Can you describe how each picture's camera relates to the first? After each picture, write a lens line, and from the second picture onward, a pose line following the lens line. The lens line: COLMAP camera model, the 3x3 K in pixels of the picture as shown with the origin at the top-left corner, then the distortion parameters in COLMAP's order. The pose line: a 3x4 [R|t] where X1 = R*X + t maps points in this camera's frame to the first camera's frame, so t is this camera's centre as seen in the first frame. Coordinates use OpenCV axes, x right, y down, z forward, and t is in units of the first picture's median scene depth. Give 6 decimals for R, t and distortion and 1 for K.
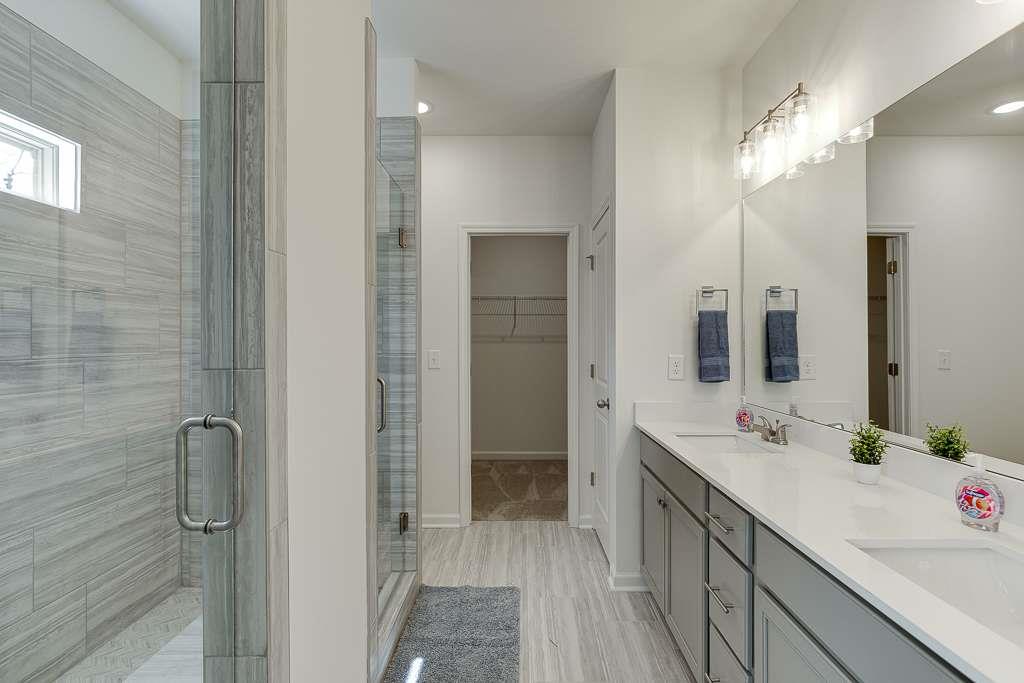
lens RADIAL K [[477.1, 0, 515.4], [0, 477.1, 337.0], [0, 0, 1]] dist [-0.002087, 0.000096]
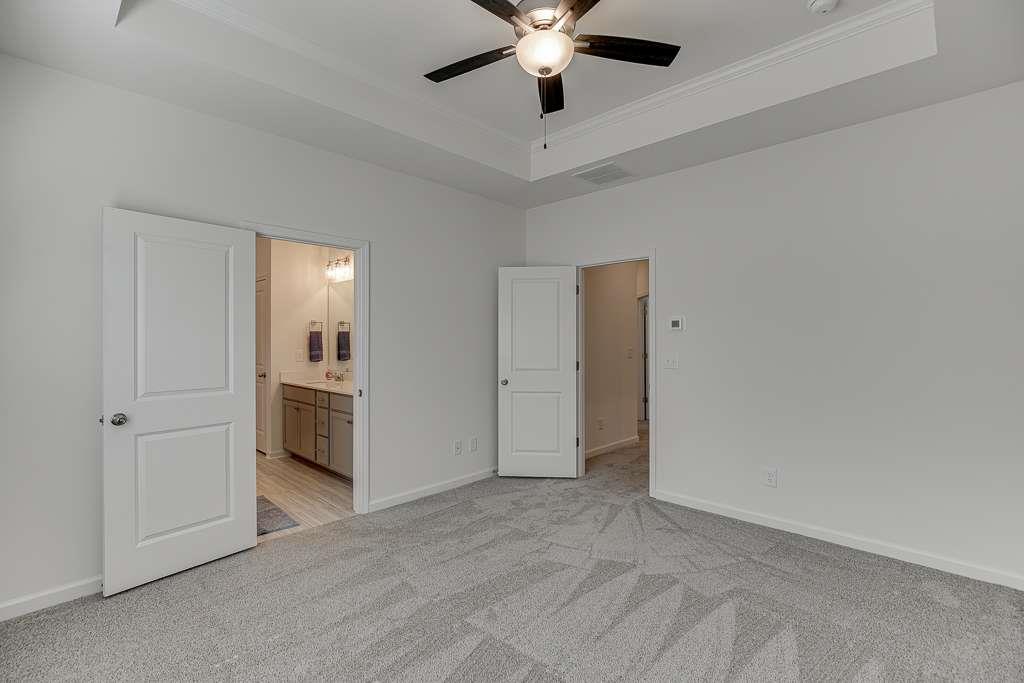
lens RADIAL K [[463.1, 0, 518.3], [0, 463.1, 337.5], [0, 0, 1]] dist [-0.011146, 0.000123]
pose [[0.681733, 0.001131, 0.731601, -0.580817], [-0.000255, 0.999999, -0.001309, -0.022062], [-0.731601, 0.000706, 0.681732, -1.301042]]
